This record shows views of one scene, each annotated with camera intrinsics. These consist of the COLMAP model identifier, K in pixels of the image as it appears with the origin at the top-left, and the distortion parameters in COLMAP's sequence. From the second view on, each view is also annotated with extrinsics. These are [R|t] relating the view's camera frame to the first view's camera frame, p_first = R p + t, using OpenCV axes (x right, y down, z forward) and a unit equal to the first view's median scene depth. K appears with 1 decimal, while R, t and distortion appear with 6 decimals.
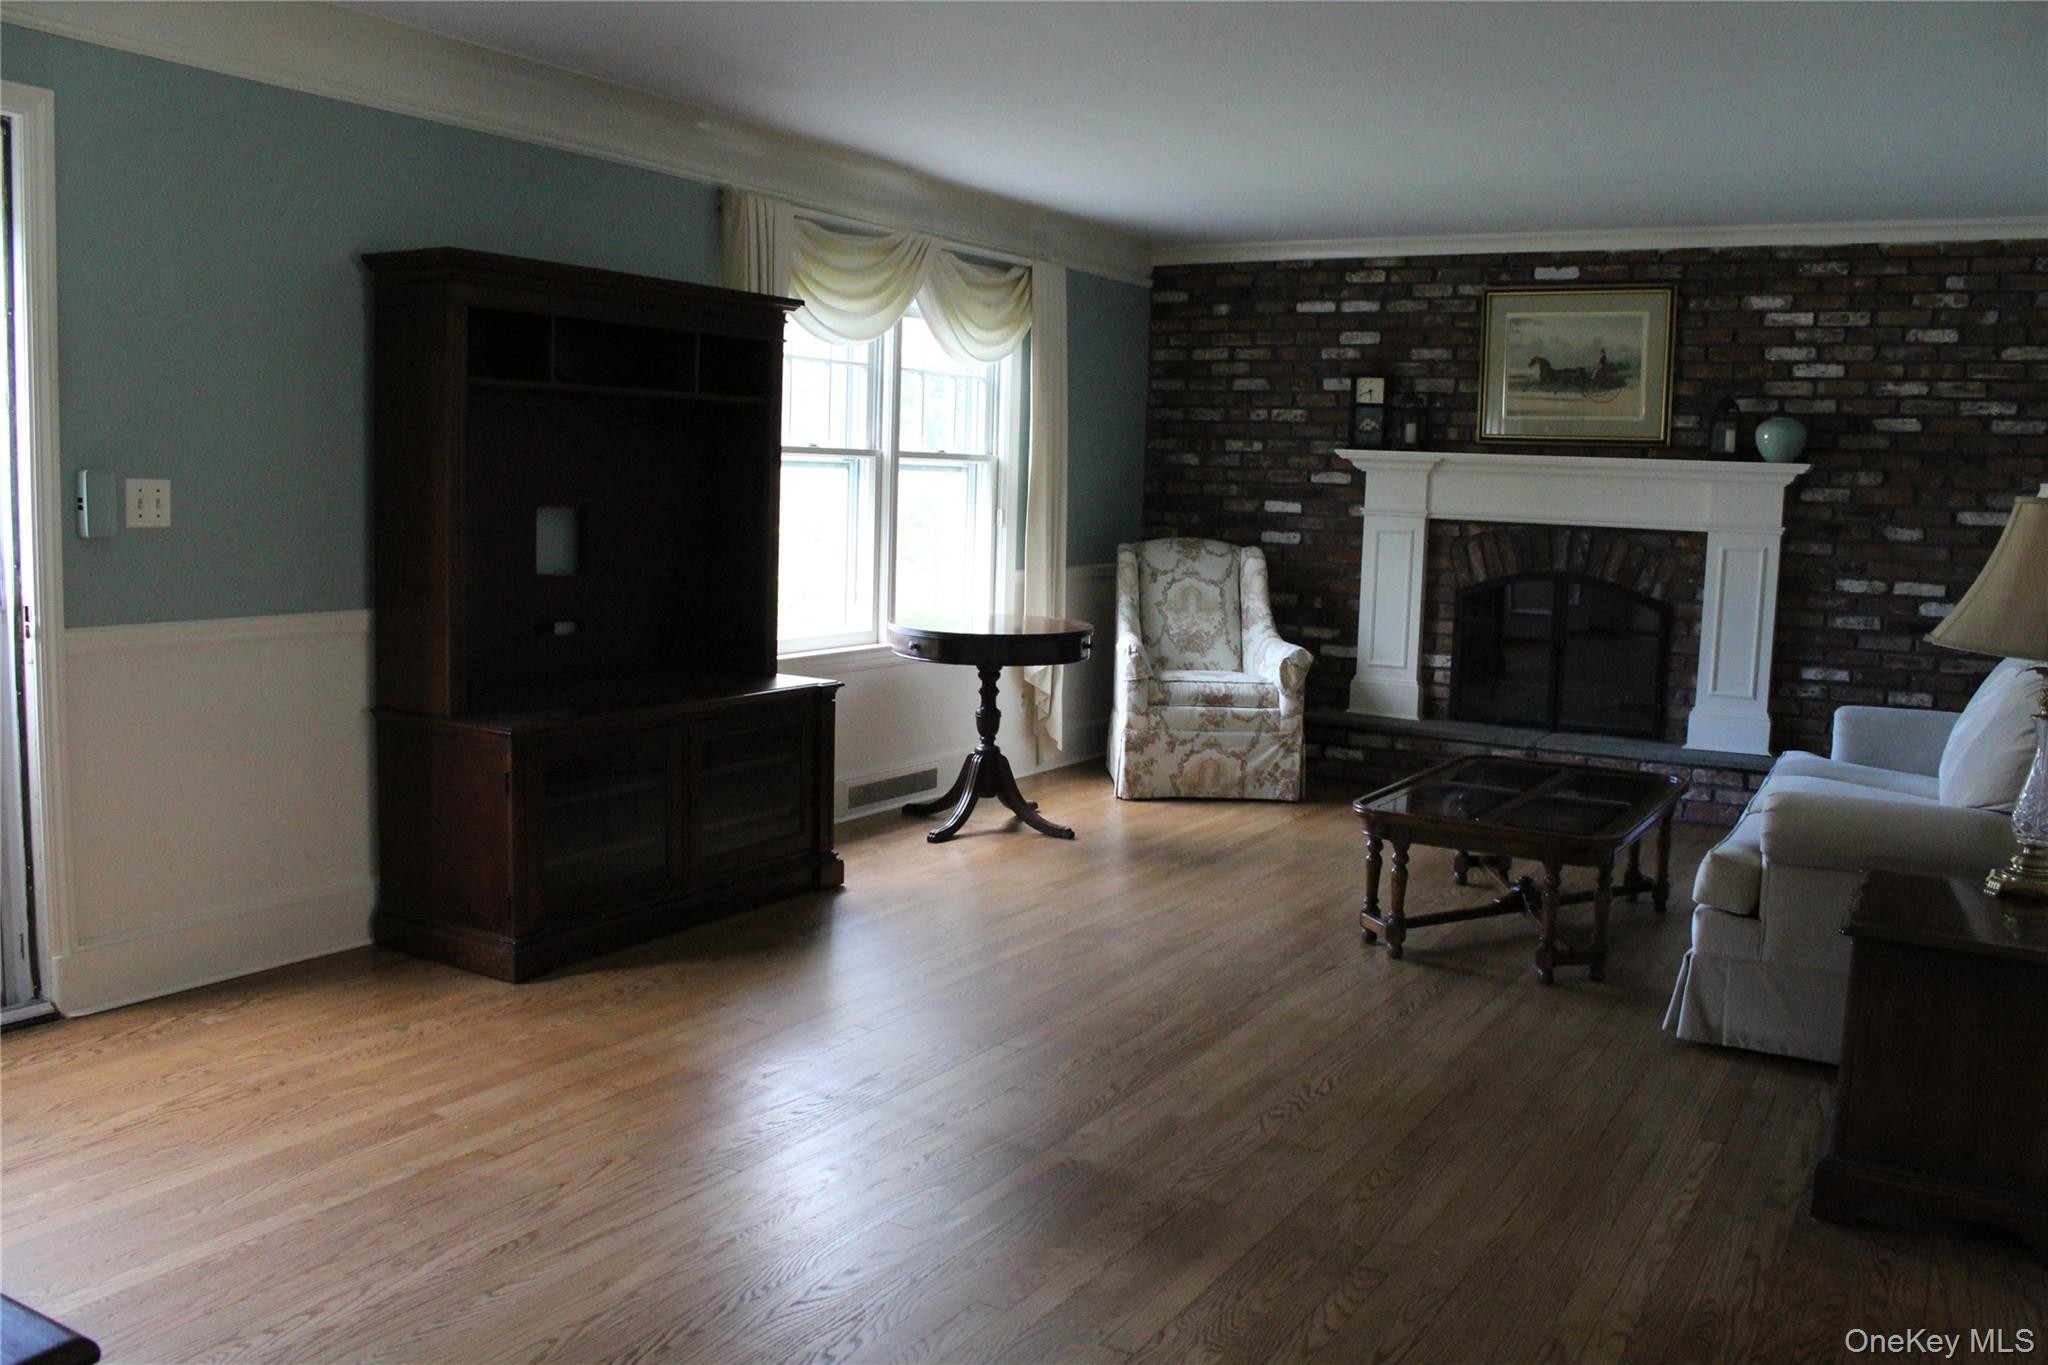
lens RADIAL K [[1693.7, 0, 1024.0], [0, 1693.7, 682.5], [0, 0, 1]] dist [-0.163436, 0.151727]
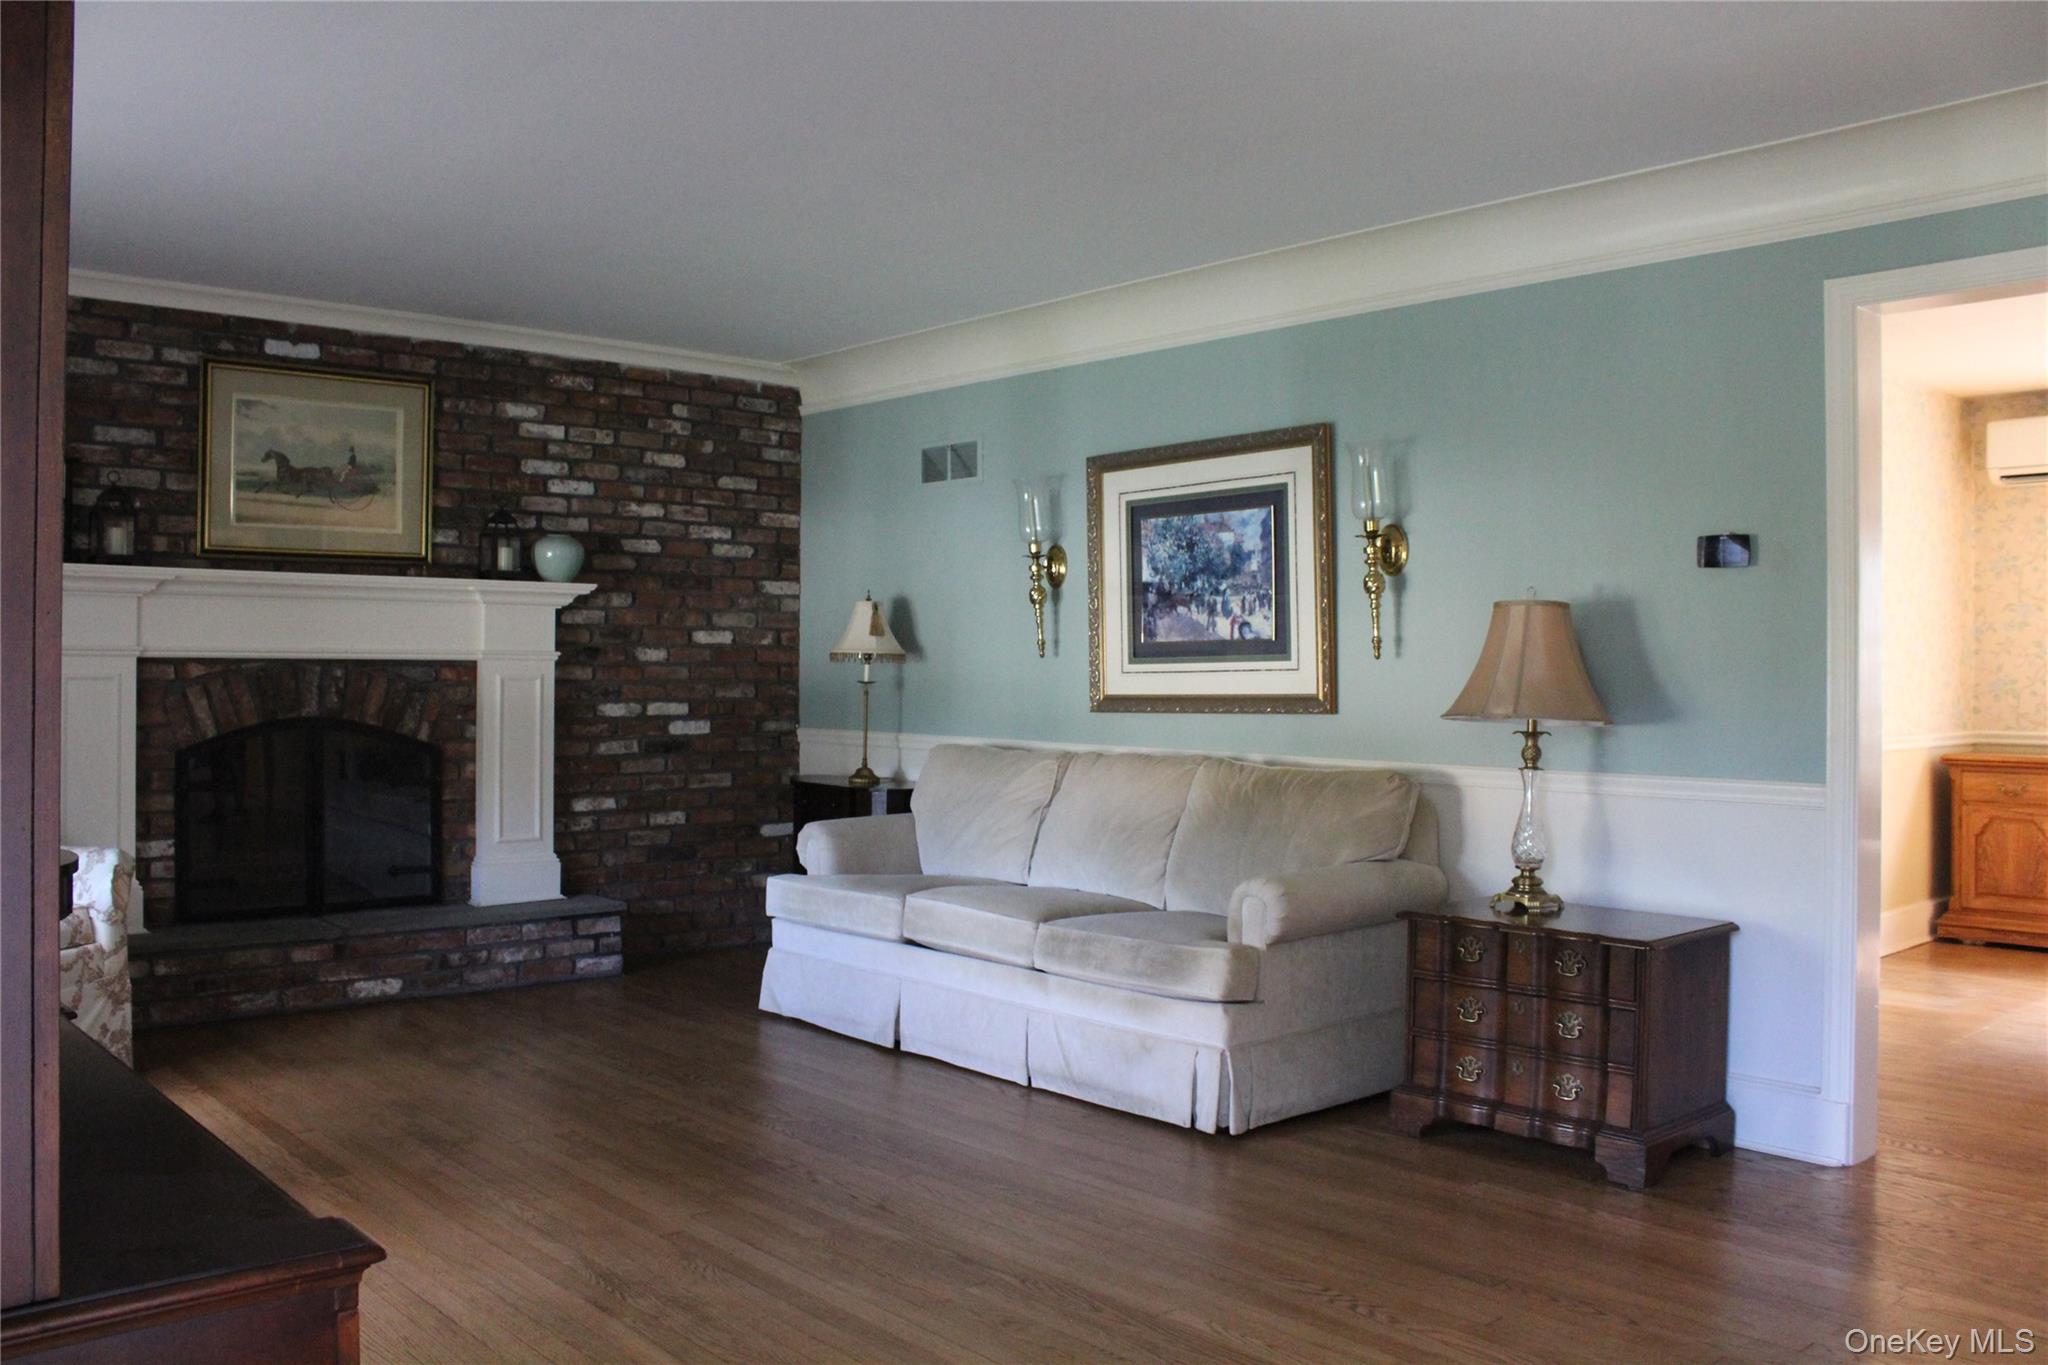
lens RADIAL K [[1701.7, 0, 1024.0], [0, 1701.7, 682.5], [0, 0, 1]] dist [-0.162896, 0.151835]
pose [[0.304030, -0.035211, 0.952011, -0.366336], [0.117895, 0.993026, -0.000922, -0.045040], [-0.945339, 0.112517, 0.306061, 0.459614]]
